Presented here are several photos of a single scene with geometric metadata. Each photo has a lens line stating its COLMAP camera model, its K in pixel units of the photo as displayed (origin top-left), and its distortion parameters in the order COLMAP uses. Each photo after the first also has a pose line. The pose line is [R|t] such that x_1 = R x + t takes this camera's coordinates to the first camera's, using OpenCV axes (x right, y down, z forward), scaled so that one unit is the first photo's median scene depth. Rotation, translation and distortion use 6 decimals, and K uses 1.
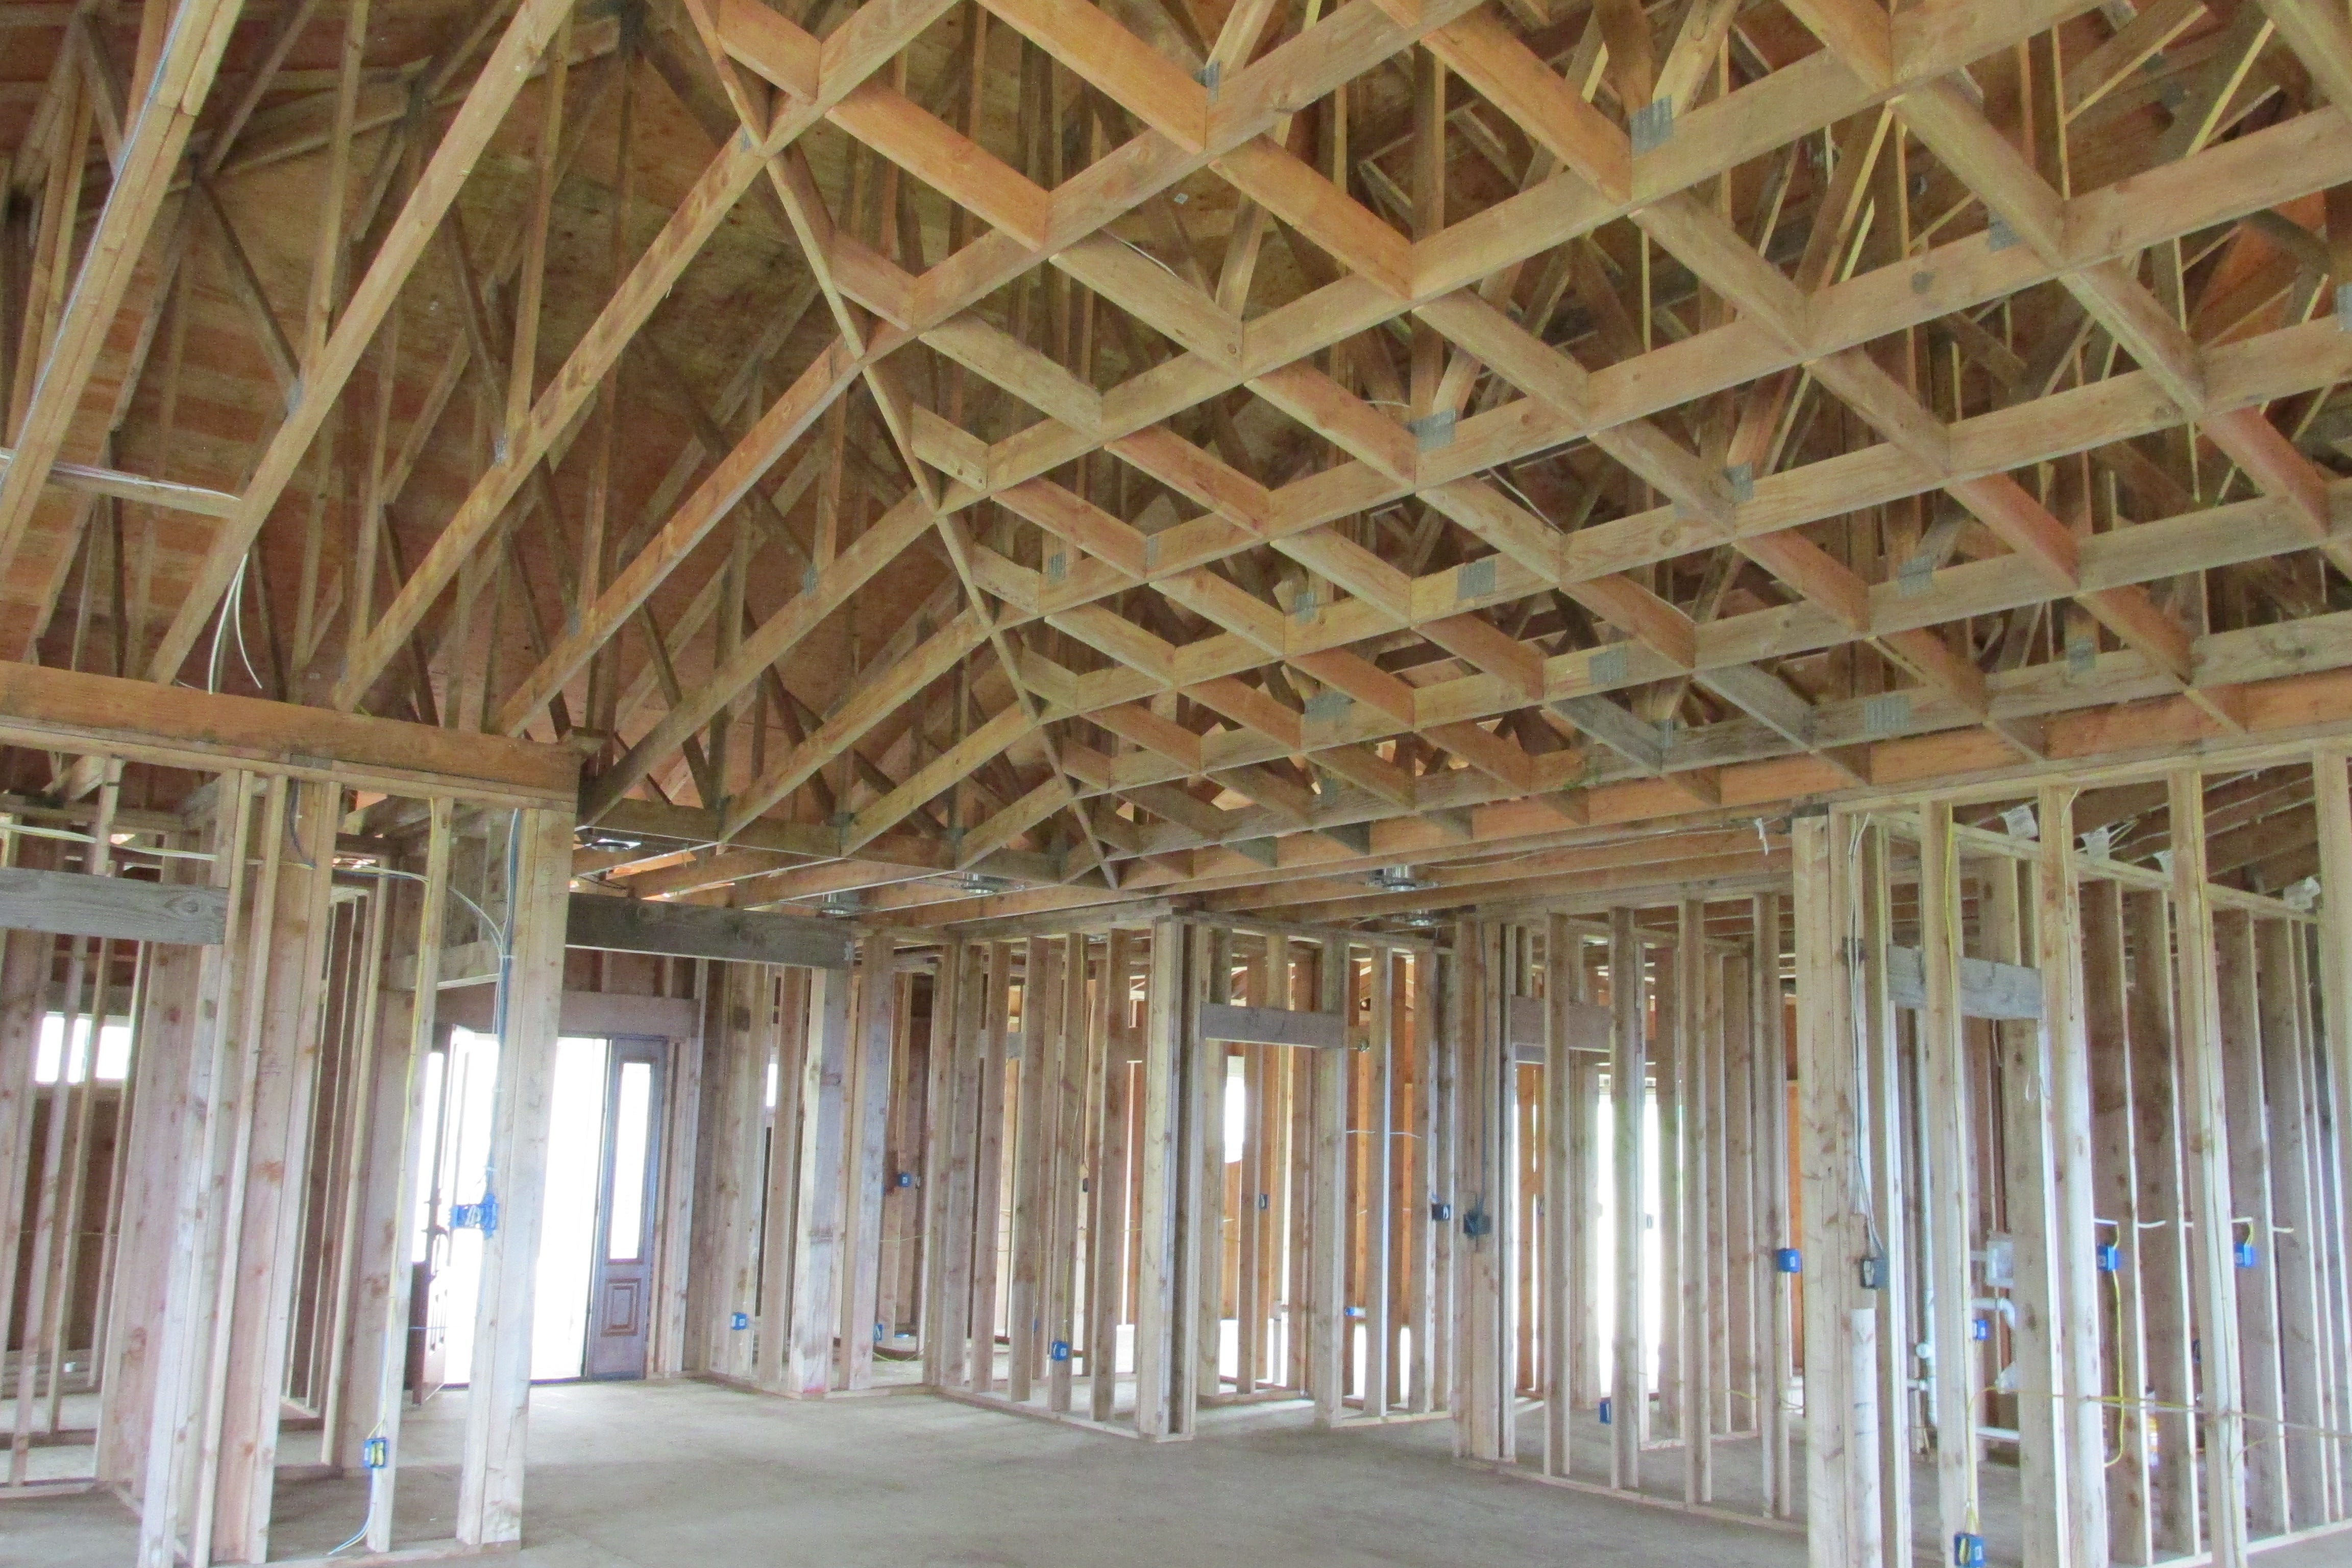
lens RADIAL K [[1993.0, 0, 1176.0], [0, 1993.0, 784.0], [0, 0, 1]] dist [-0.073762, 0.082311]
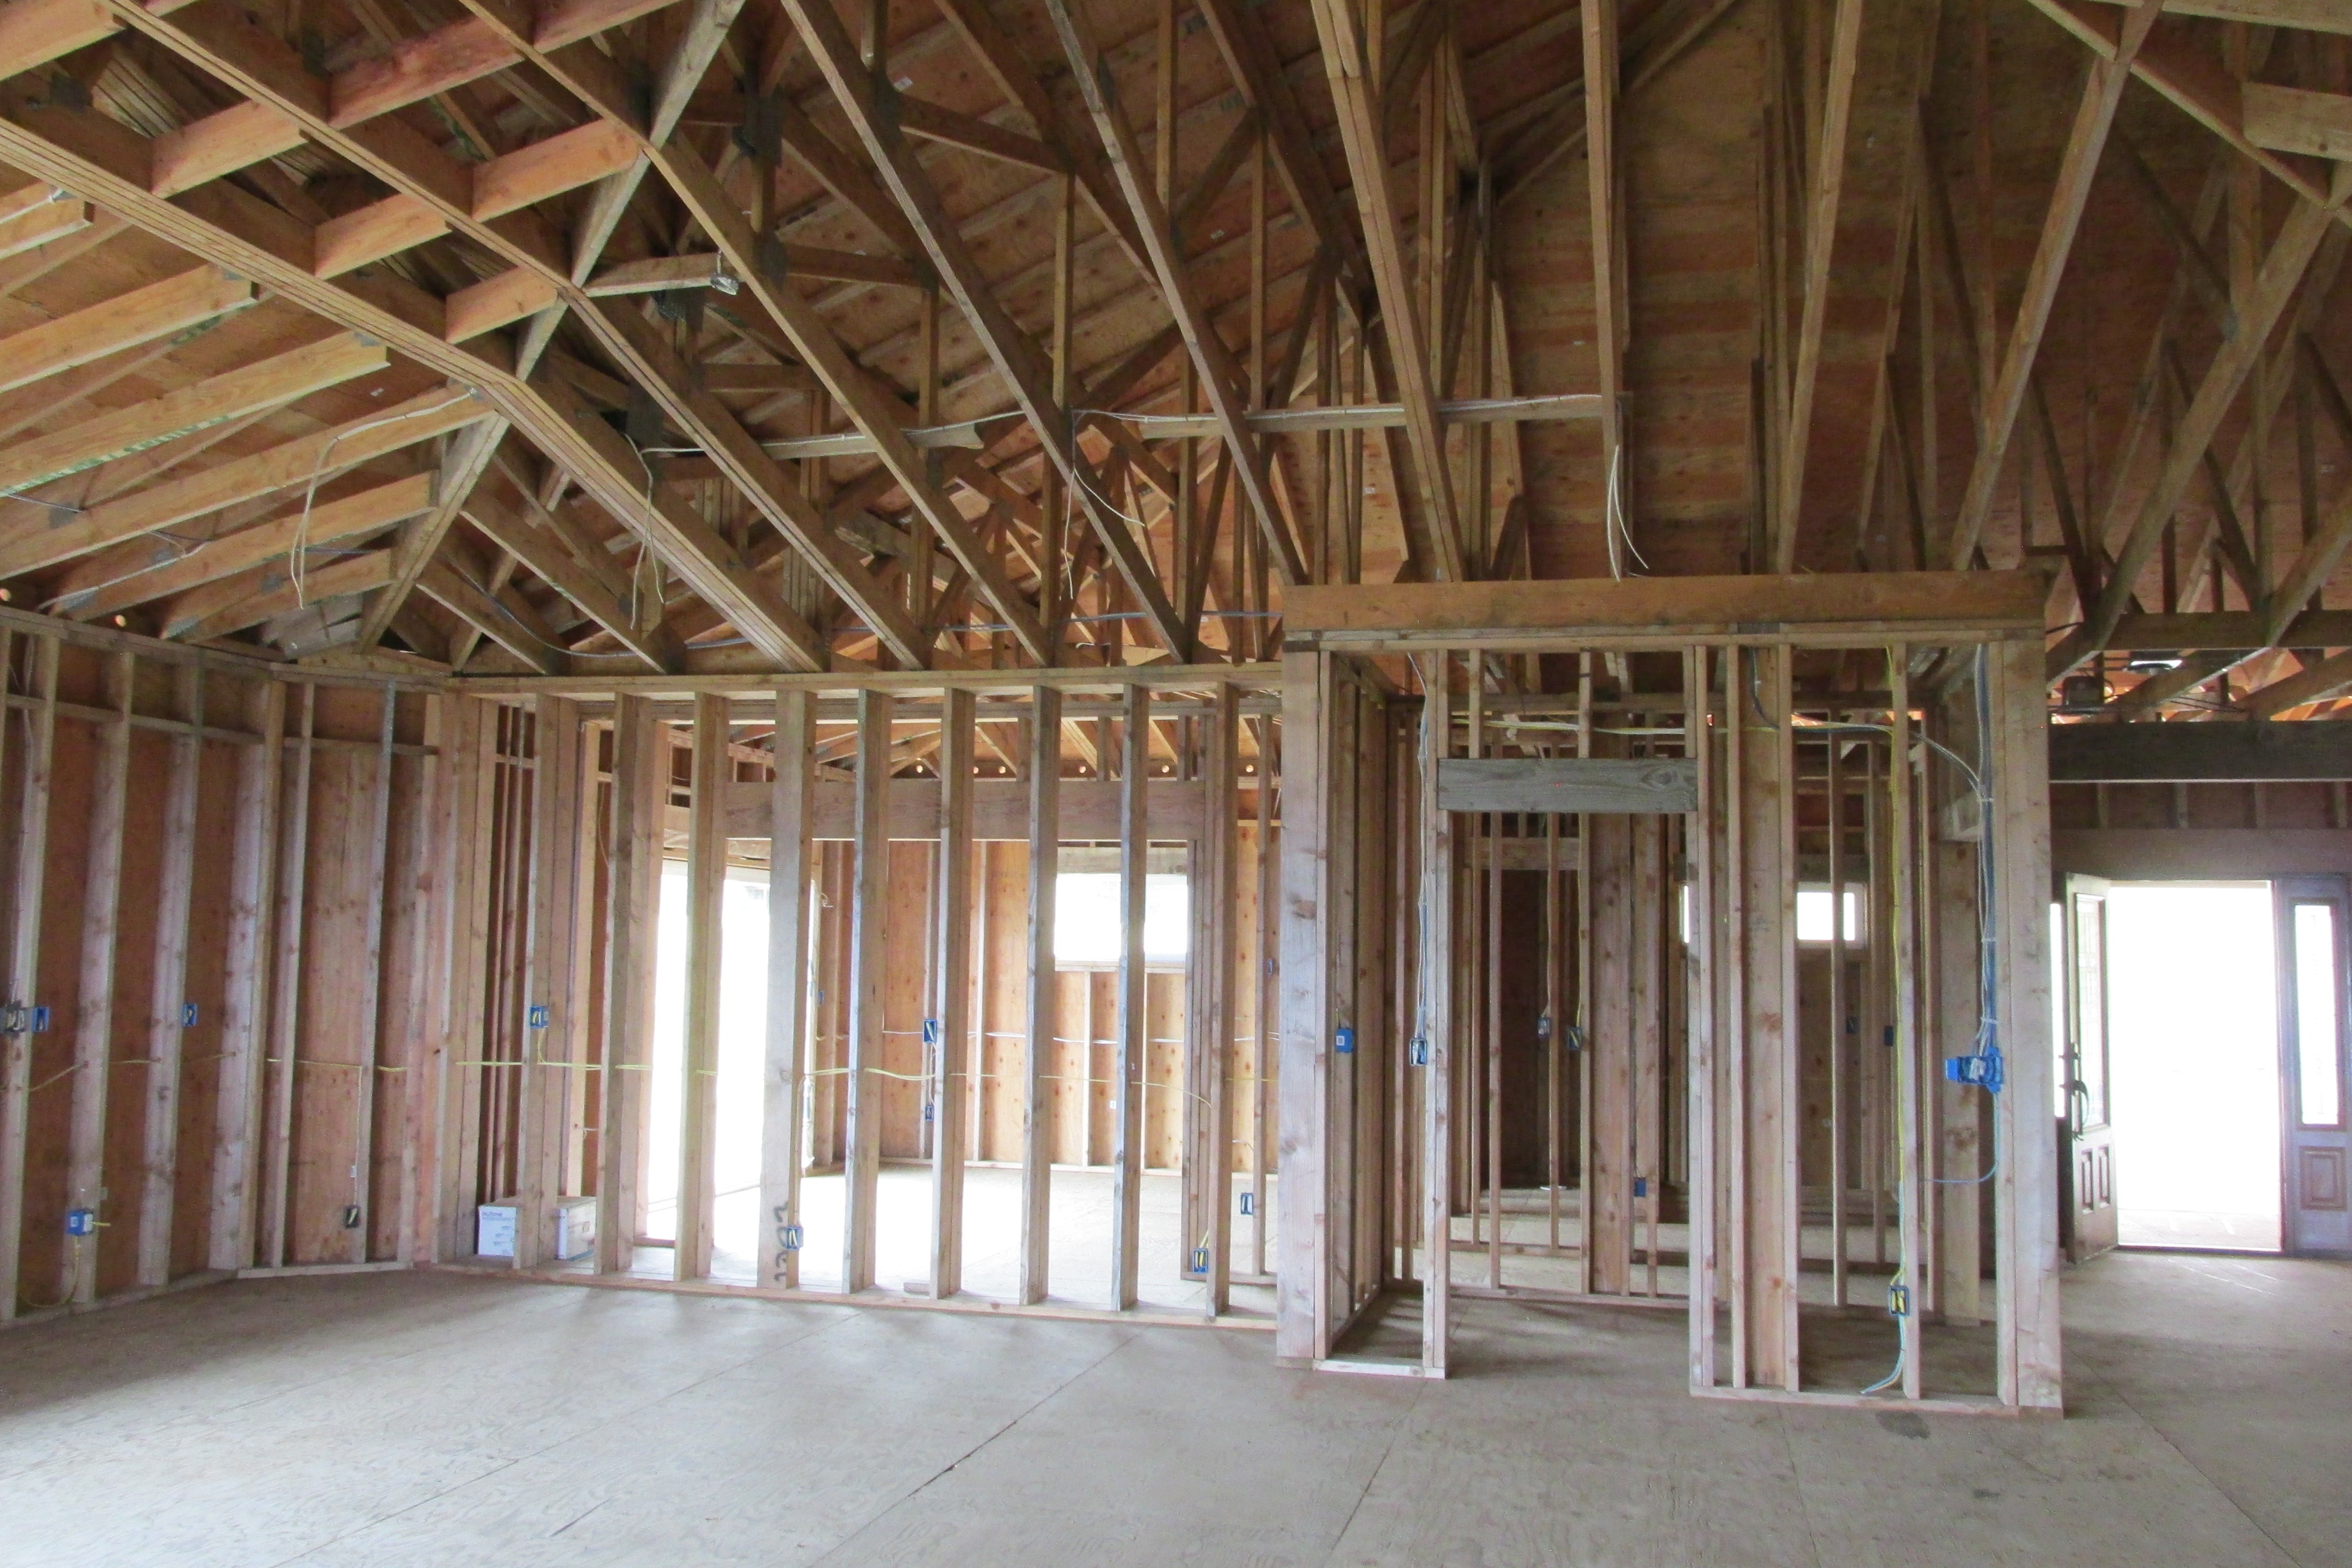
lens RADIAL K [[1968.5, 0, 1173.7], [0, 1968.5, 780.1], [0, 0, 1]] dist [-0.024530, -0.003209]
pose [[0.618866, -0.089091, -0.780427, 0.164808], [0.140586, 0.990067, -0.001541, 0.025746], [0.772813, -0.108764, 0.625244, 0.113170]]
